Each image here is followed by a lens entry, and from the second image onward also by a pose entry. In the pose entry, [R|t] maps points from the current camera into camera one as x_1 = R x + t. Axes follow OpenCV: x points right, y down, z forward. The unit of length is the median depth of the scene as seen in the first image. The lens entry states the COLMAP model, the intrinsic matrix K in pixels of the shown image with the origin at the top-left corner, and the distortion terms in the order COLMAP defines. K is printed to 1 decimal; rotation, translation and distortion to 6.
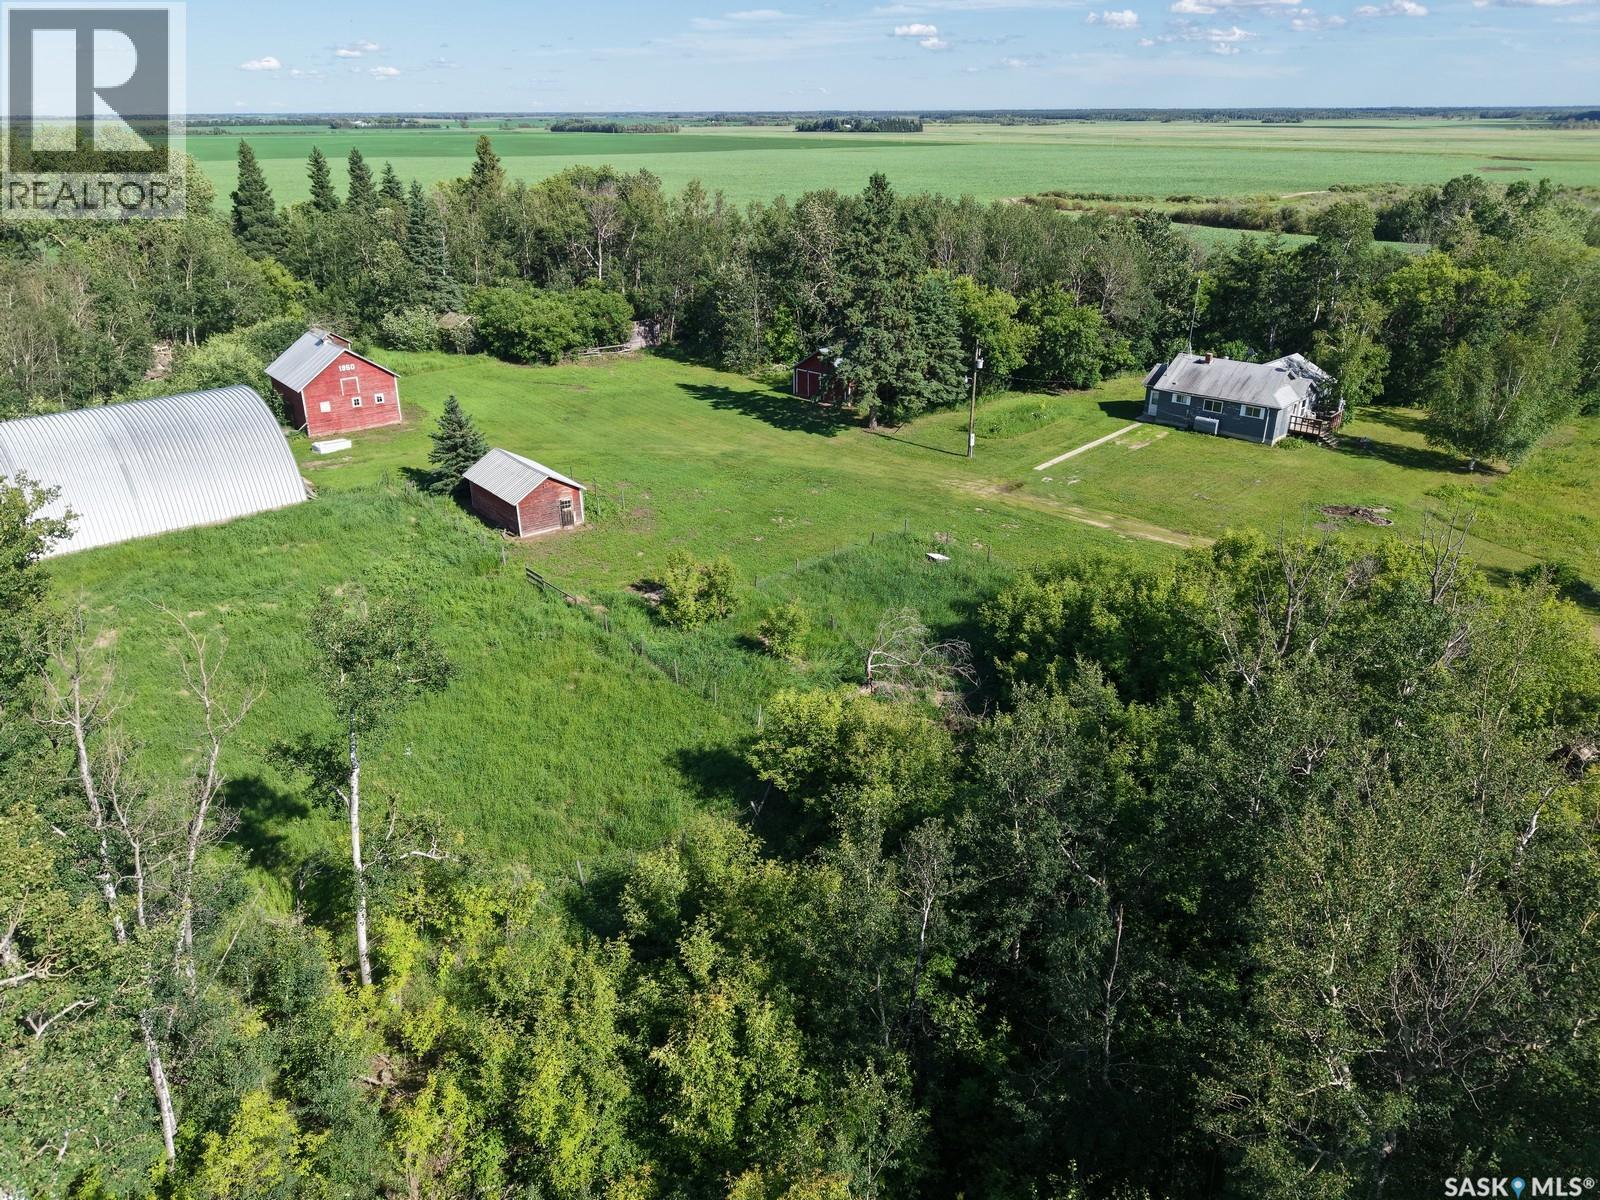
lens RADIAL K [[1084.5, 0, 797.0], [0, 1084.5, 601.8], [0, 0, 1]] dist [0.025784, -0.024395]
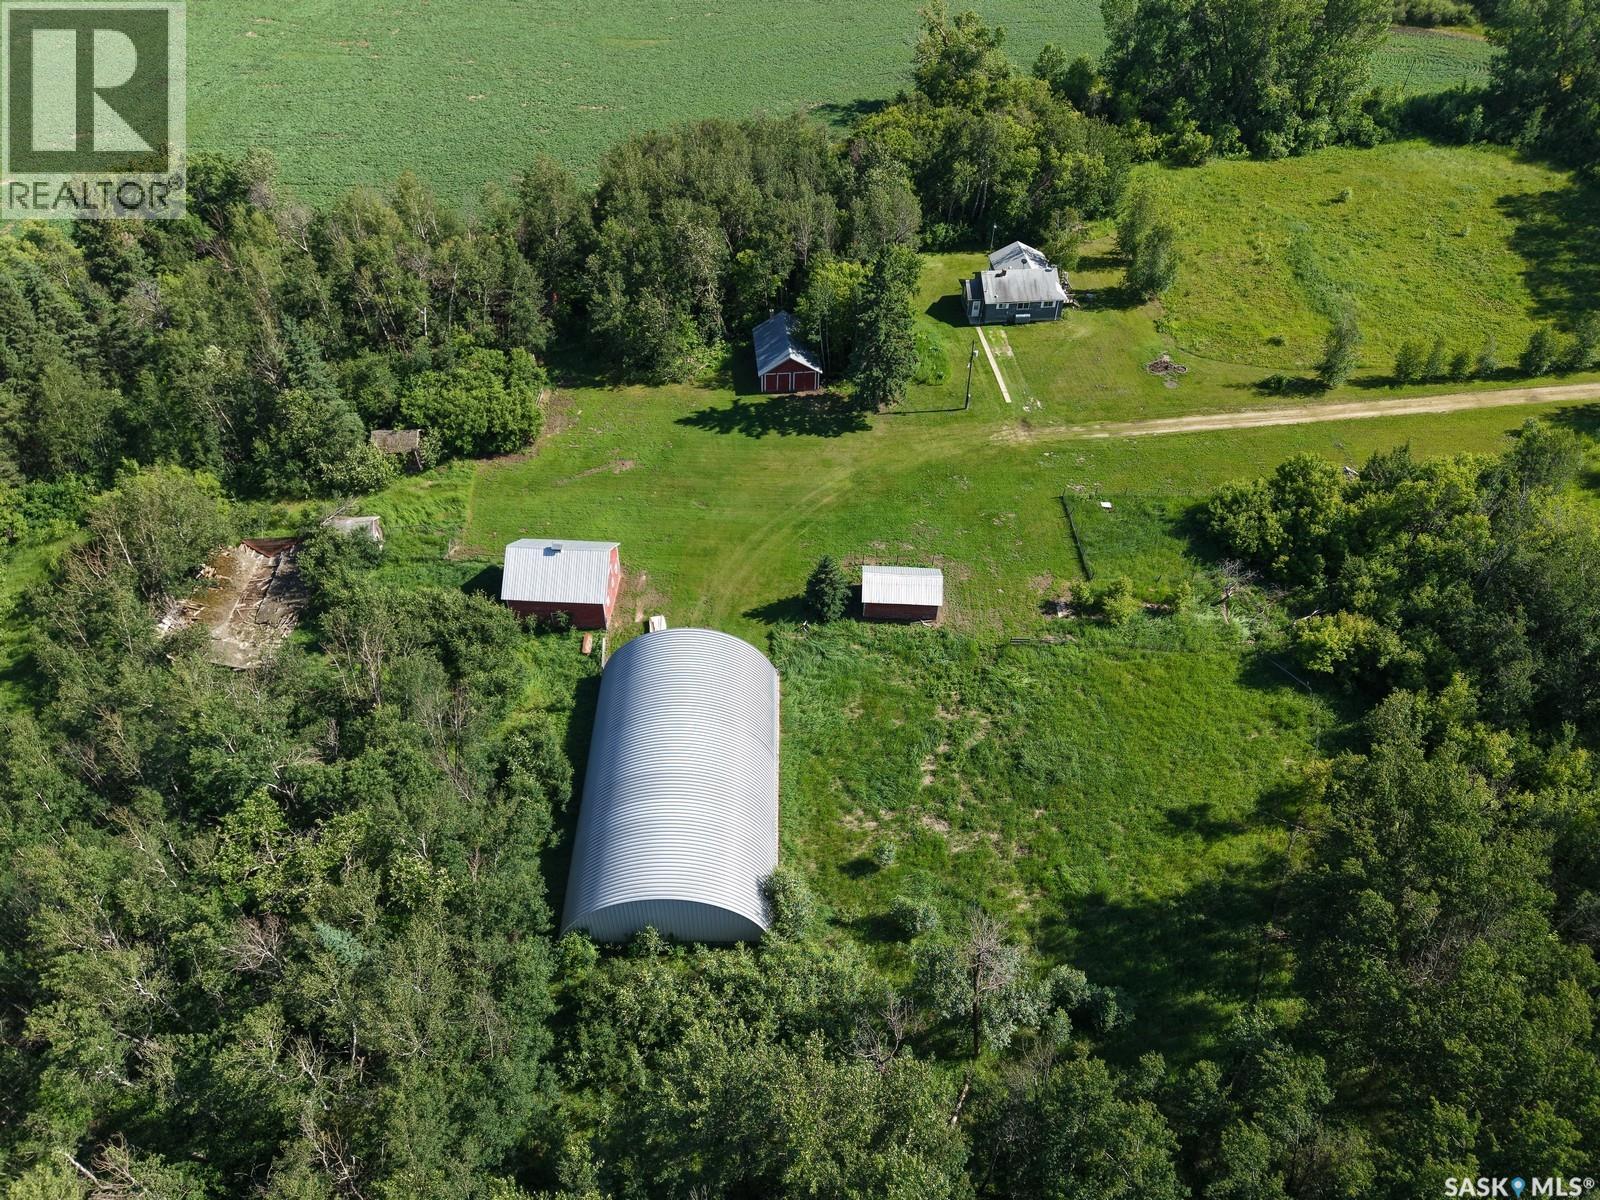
lens RADIAL K [[1084.5, 0, 797.0], [0, 1084.5, 601.8], [0, 0, 1]] dist [0.025784, -0.024395]
pose [[0.670289, -0.515014, 0.534297, -0.853298], [0.301418, 0.846857, 0.438156, -0.579099], [-0.678130, -0.132645, 0.722873, 0.035676]]
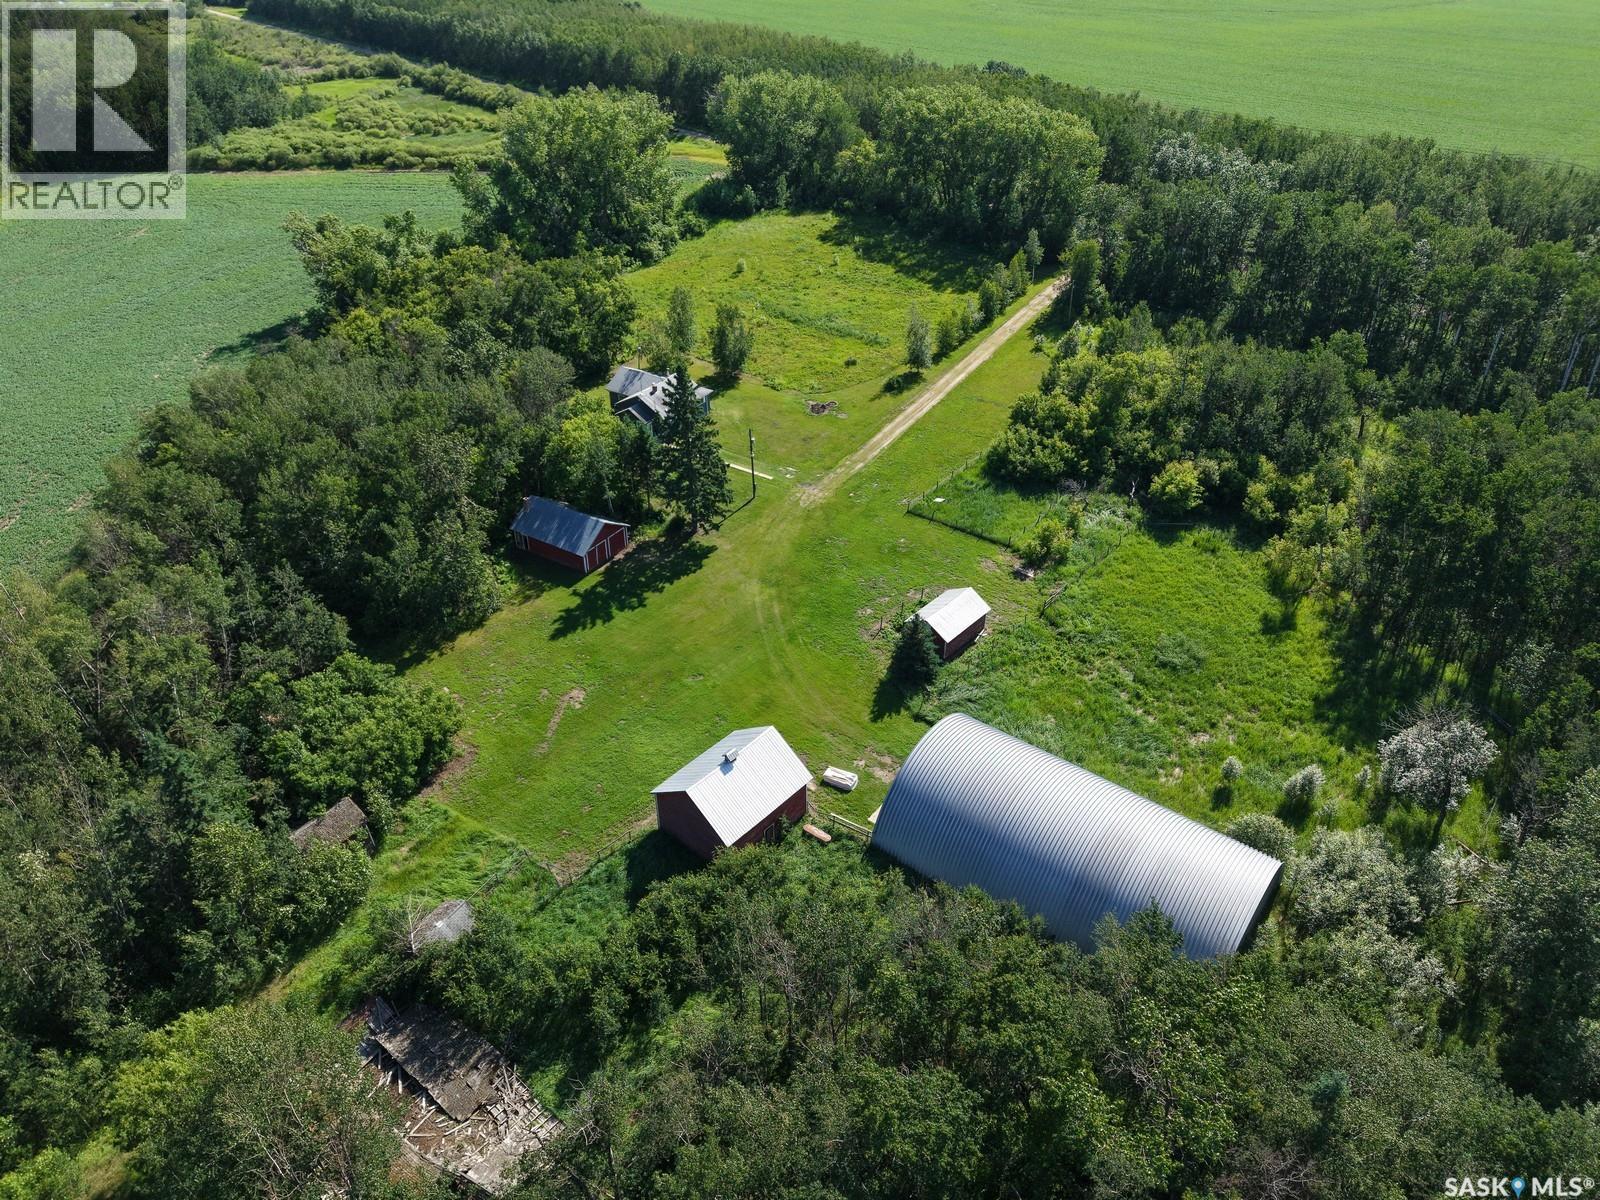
lens RADIAL K [[1084.5, 0, 797.0], [0, 1084.5, 601.8], [0, 0, 1]] dist [0.025784, -0.024395]
pose [[-0.162774, -0.559363, 0.812784, -1.063882], [0.413570, 0.709231, 0.570921, -0.793703], [-0.895804, 0.429074, 0.115891, 0.758352]]
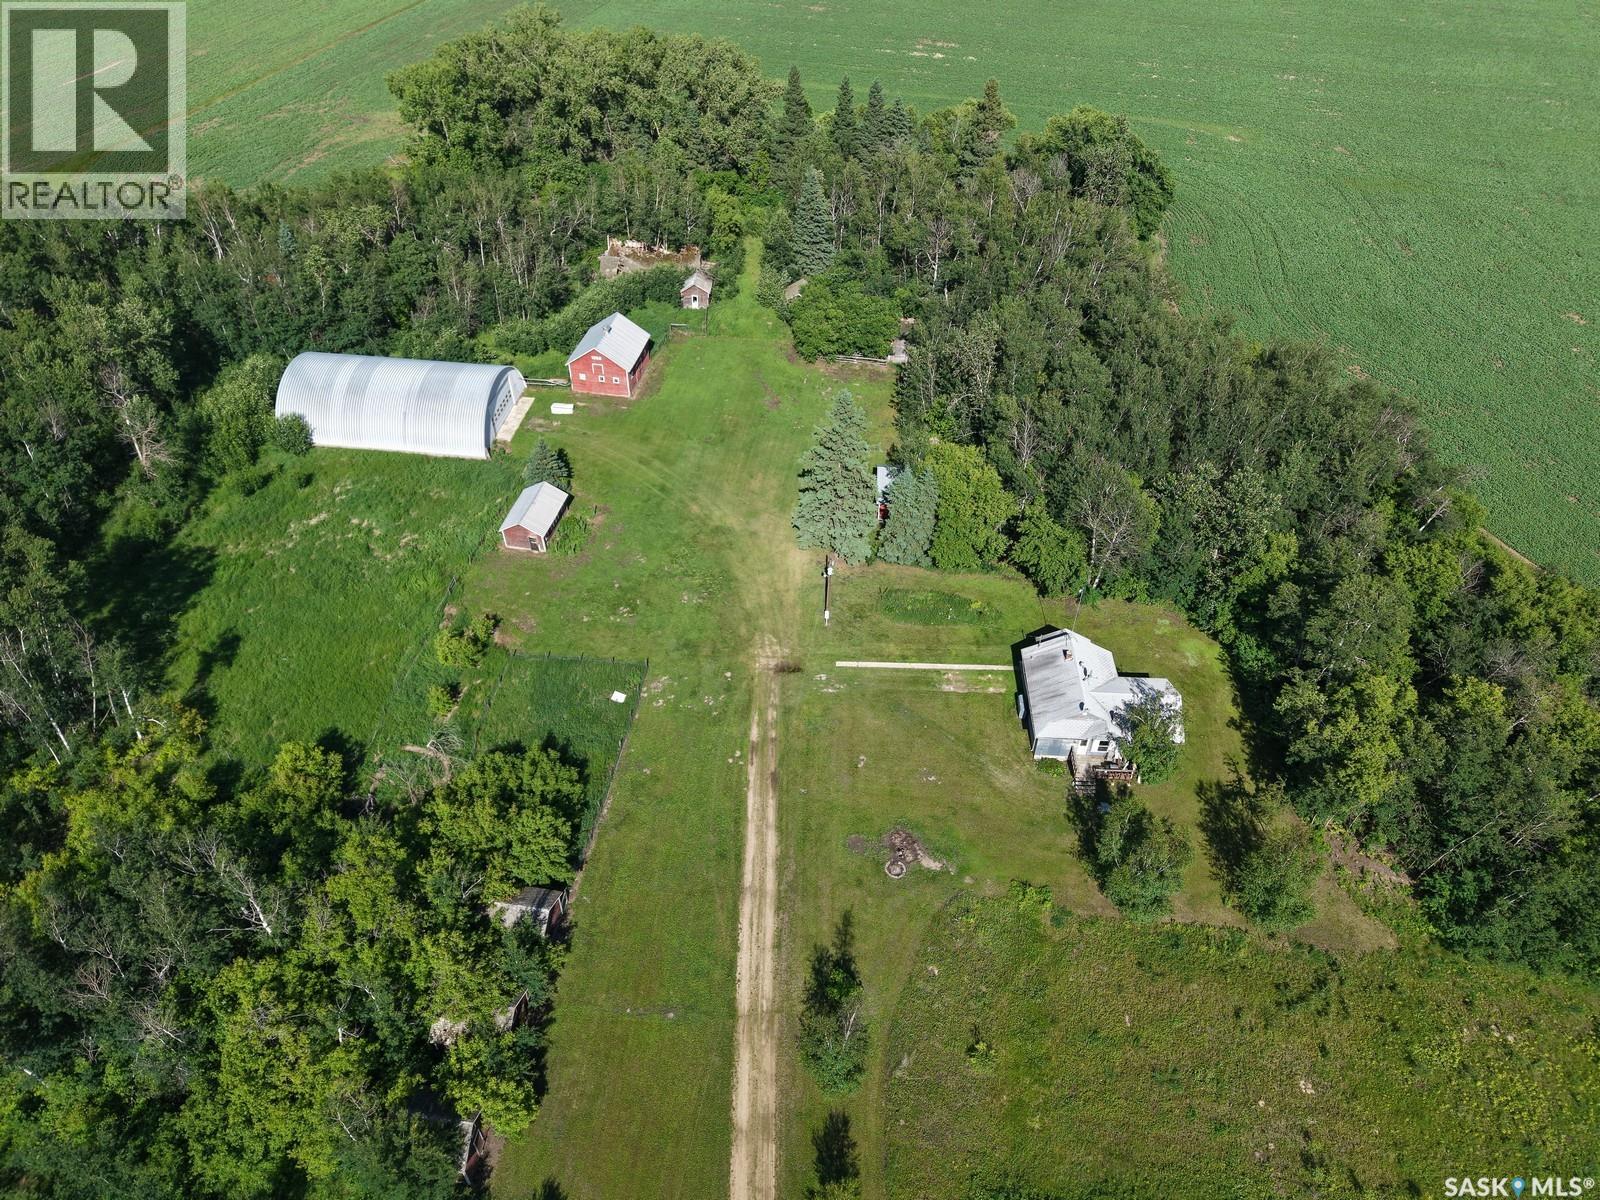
lens RADIAL K [[1084.5, 0, 797.0], [0, 1084.5, 601.8], [0, 0, 1]] dist [0.025784, -0.024395]
pose [[0.642329, 0.519260, -0.563722, 0.765274], [-0.316389, 0.849569, 0.422055, -0.620325], [0.698077, -0.092743, 0.709991, 0.069294]]
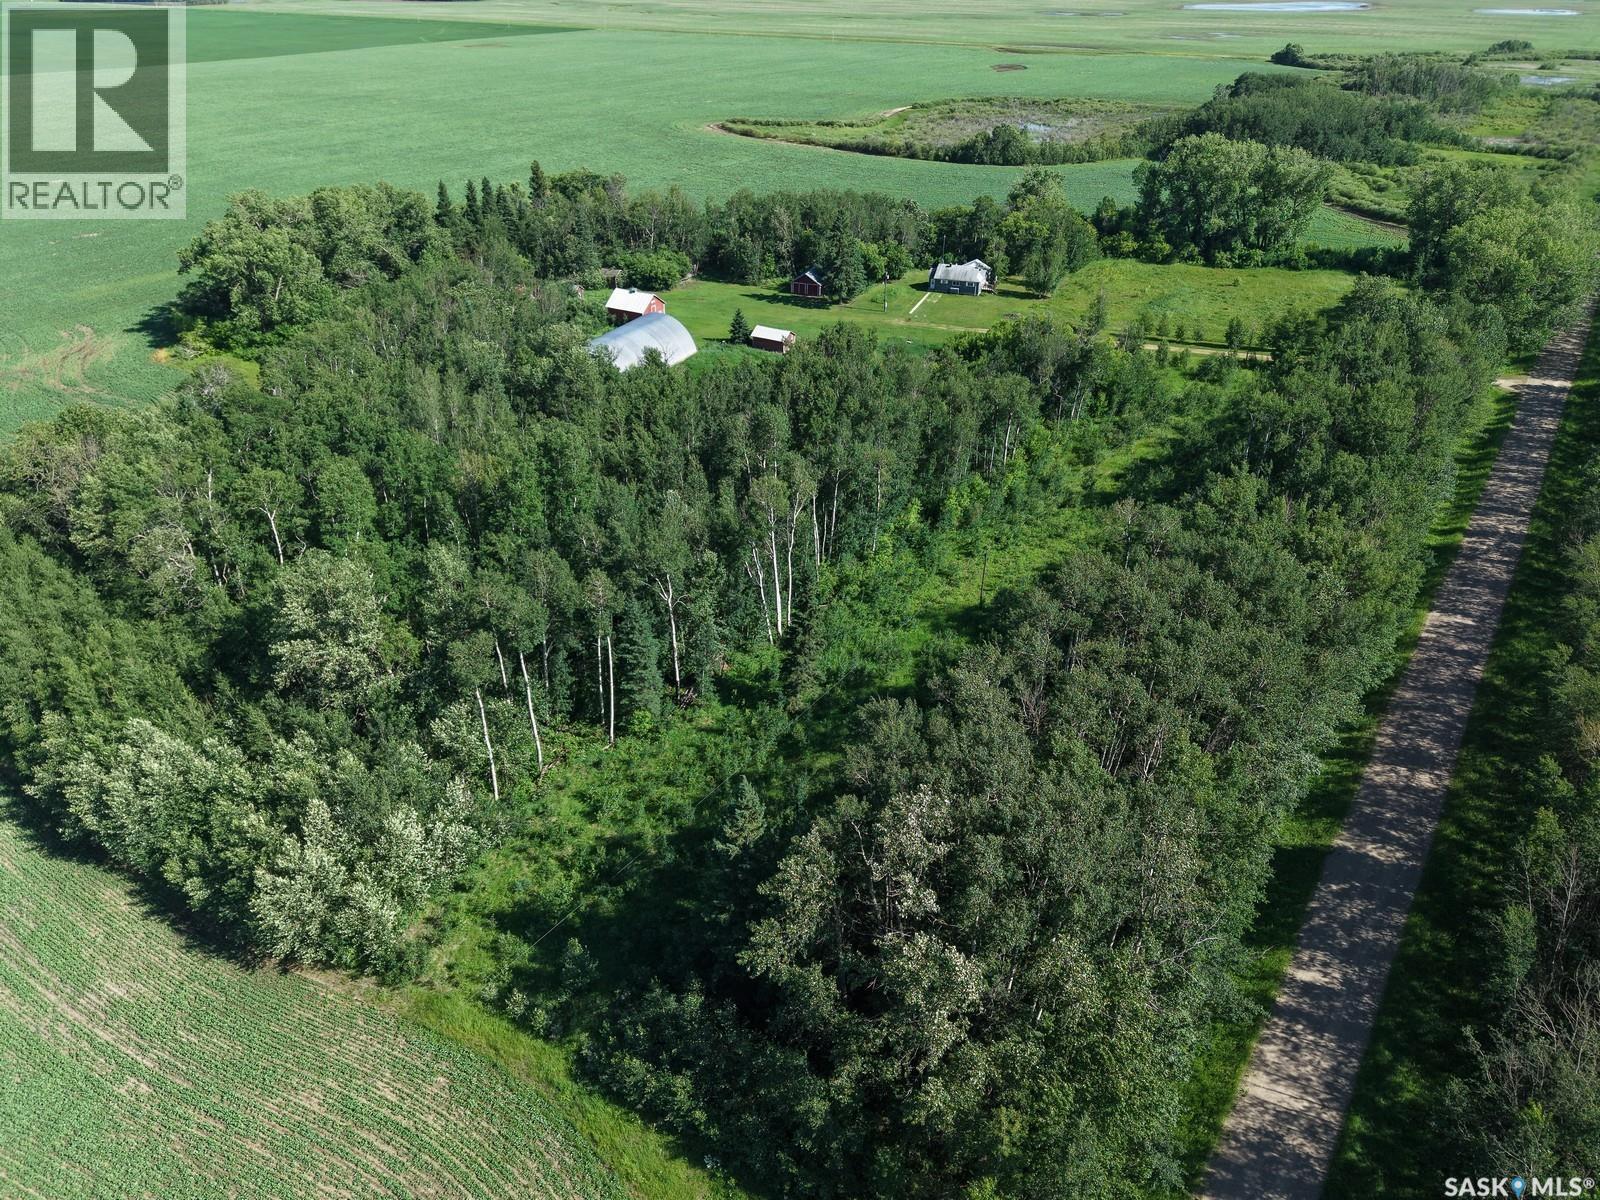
lens RADIAL K [[1084.5, 0, 797.0], [0, 1084.5, 601.8], [0, 0, 1]] dist [0.025784, -0.024395]
pose [[0.927112, -0.191596, 0.322110, -0.985493], [0.152150, 0.977853, 0.143718, 0.144507], [-0.342512, -0.084233, 0.935730, -1.435077]]
